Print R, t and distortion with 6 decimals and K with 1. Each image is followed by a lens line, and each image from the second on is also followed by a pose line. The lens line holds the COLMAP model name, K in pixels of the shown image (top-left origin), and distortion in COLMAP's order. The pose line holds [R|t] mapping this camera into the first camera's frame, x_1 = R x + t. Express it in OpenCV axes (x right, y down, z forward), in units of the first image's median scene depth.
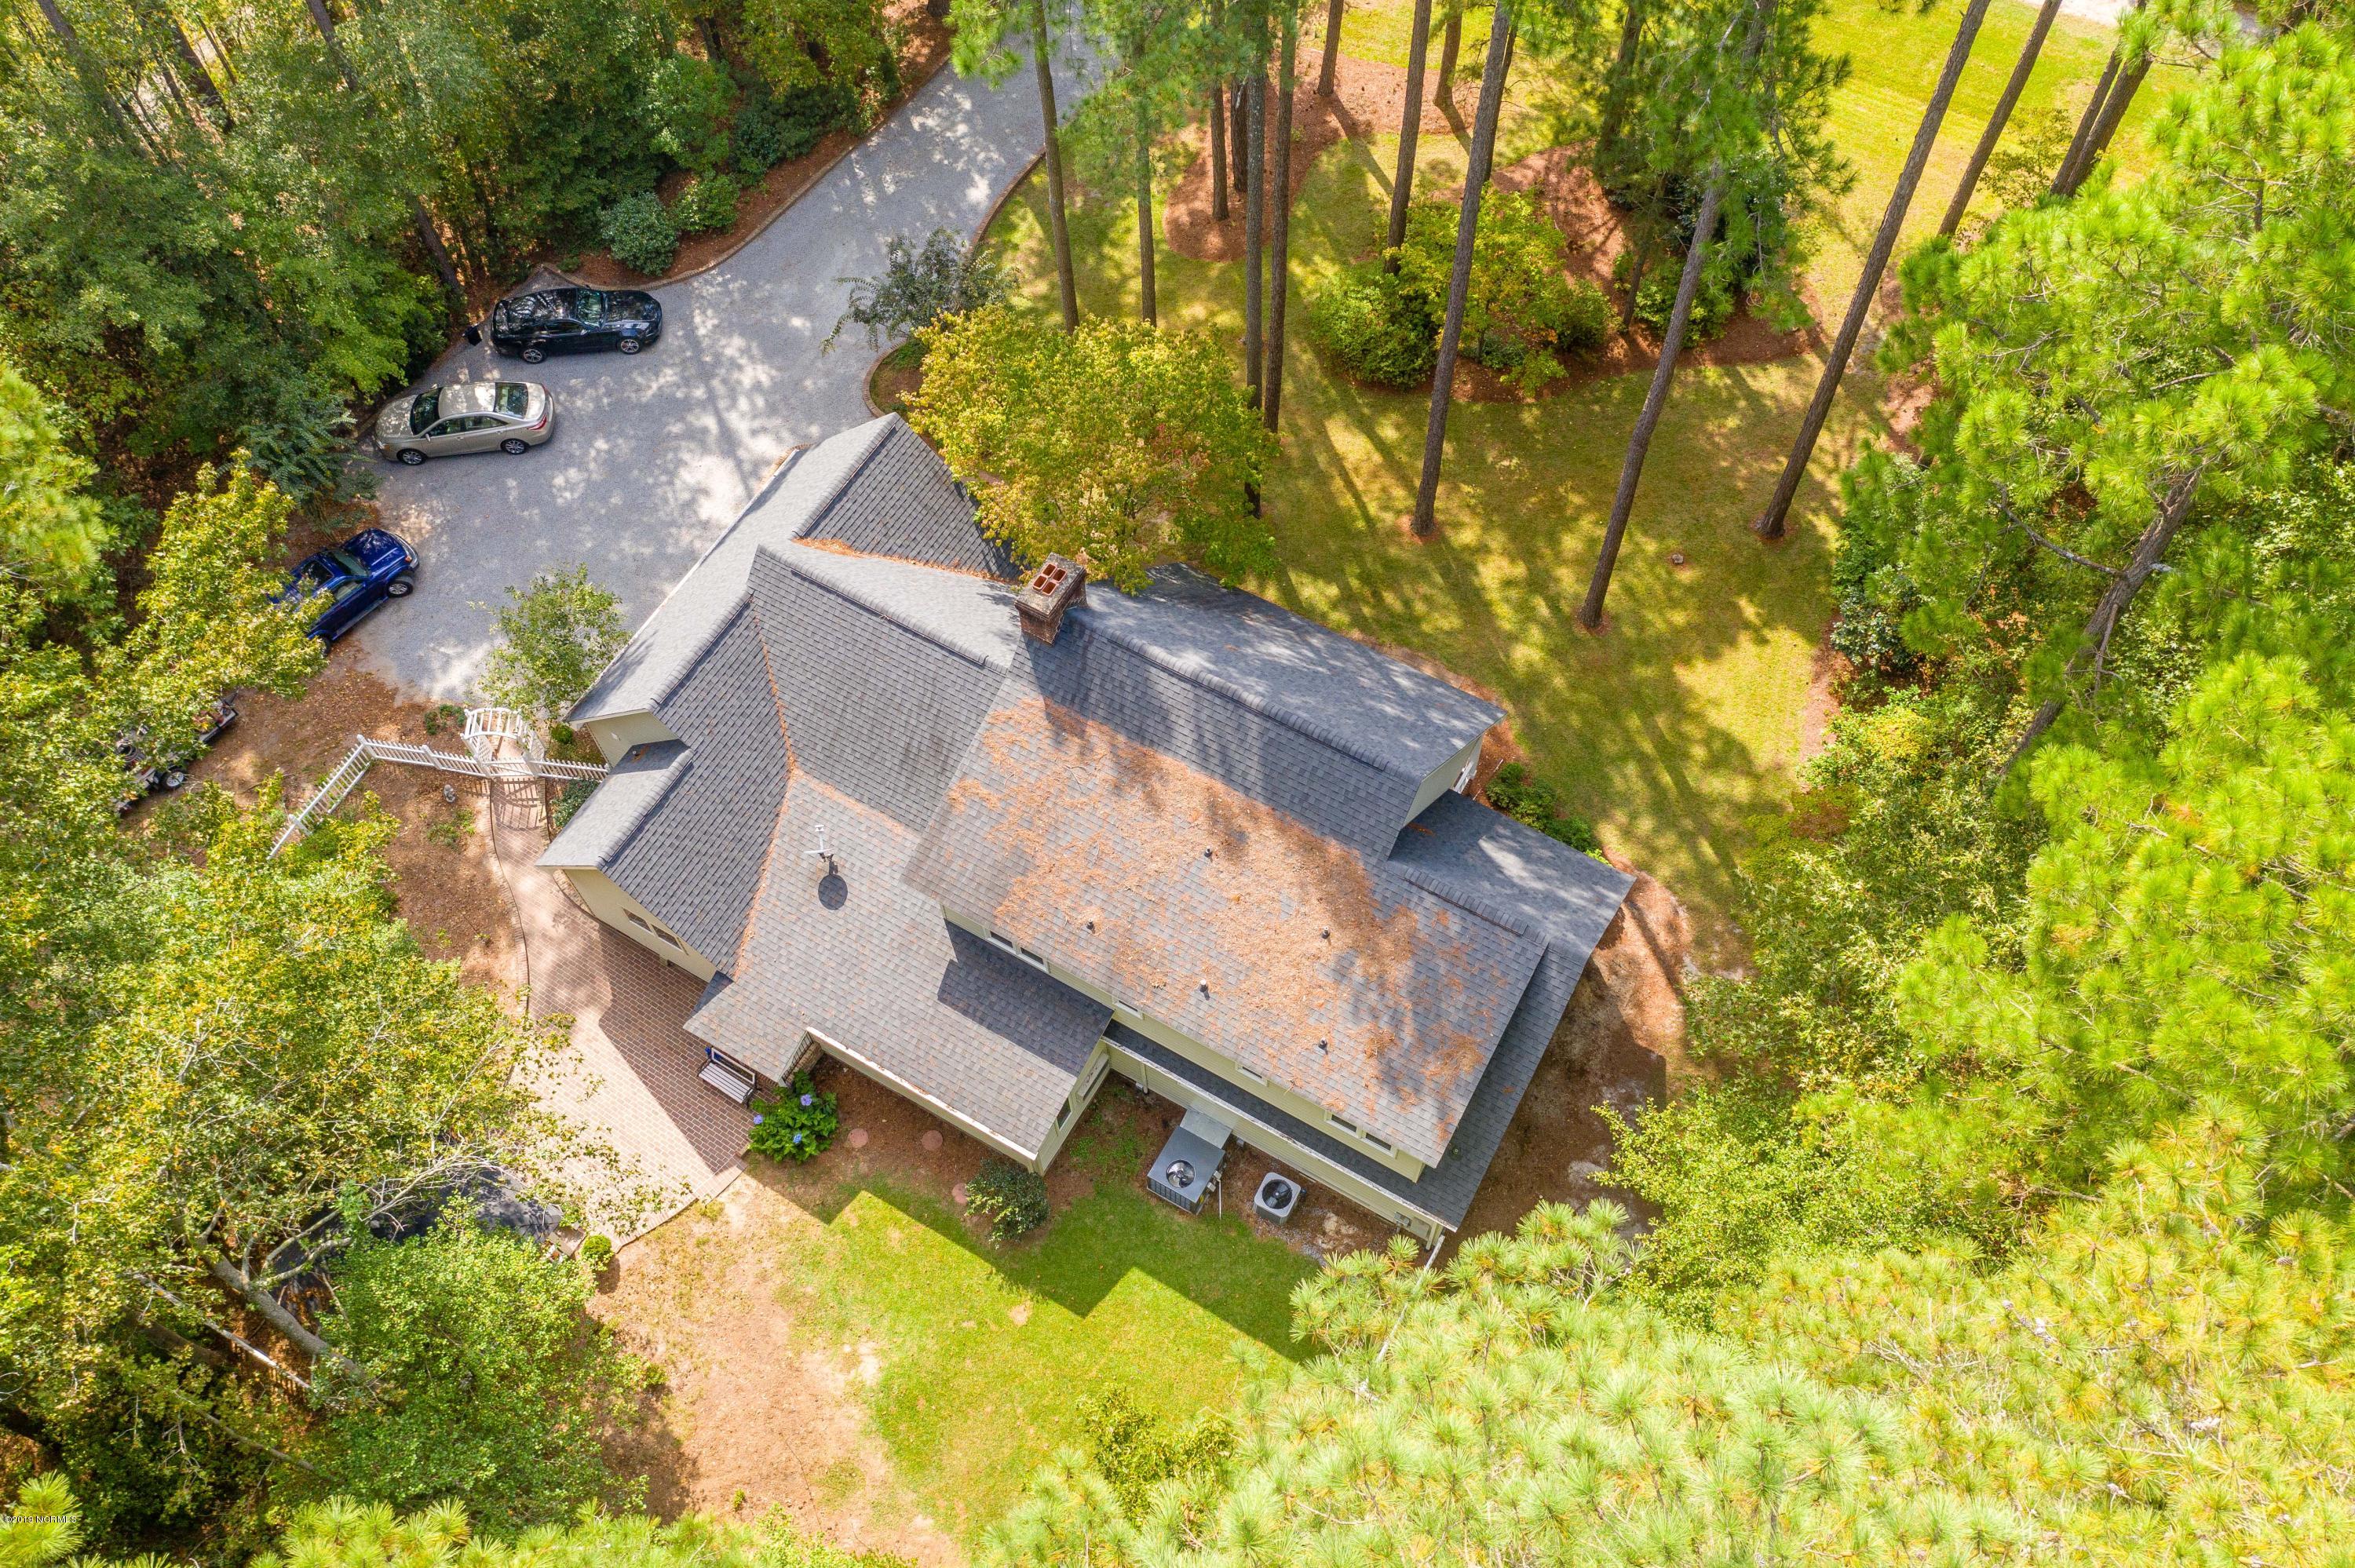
lens RADIAL K [[1924.6, 0, 1177.5], [0, 1924.6, 784.0], [0, 0, 1]] dist [0.003690, -0.000359]
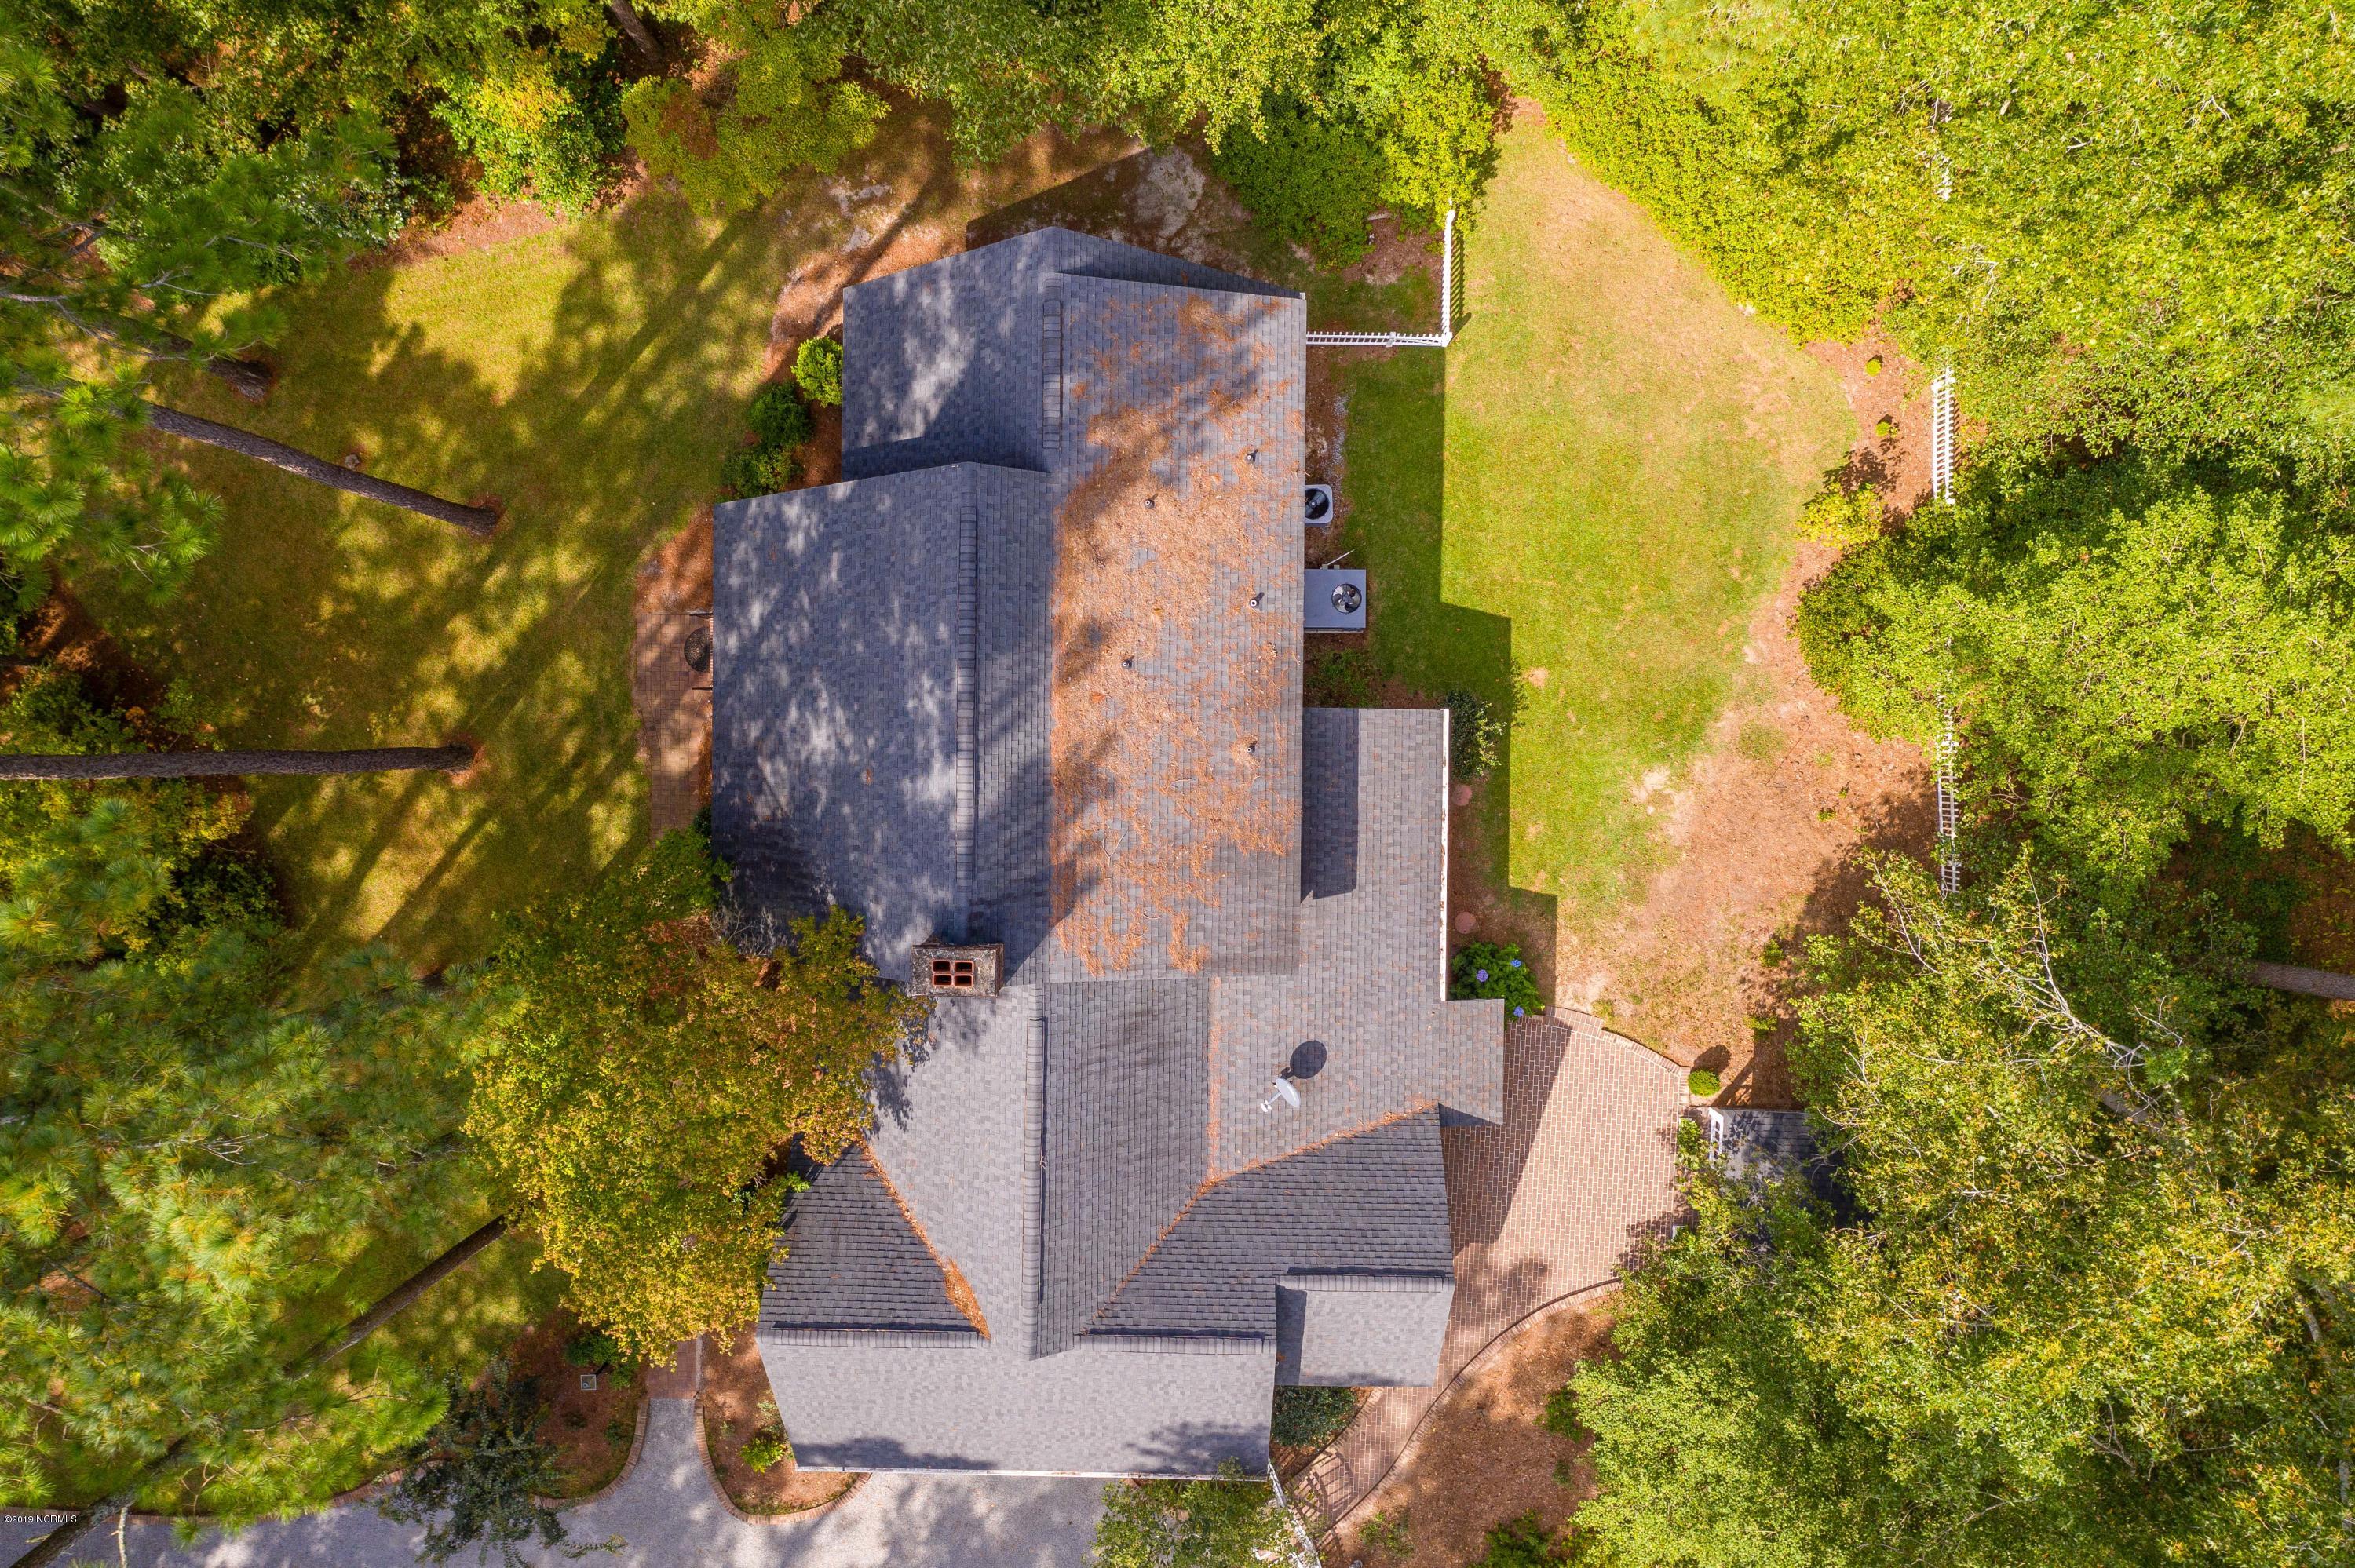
lens RADIAL K [[1908.4, 0, 1177.5], [0, 1908.4, 784.0], [0, 0, 1]] dist [-0.007638, 0.009905]
pose [[-0.492043, -0.870423, 0.016061, -0.051490], [0.761972, -0.421667, 0.491524, -0.359833], [-0.421061, 0.254089, 0.870716, 0.220960]]
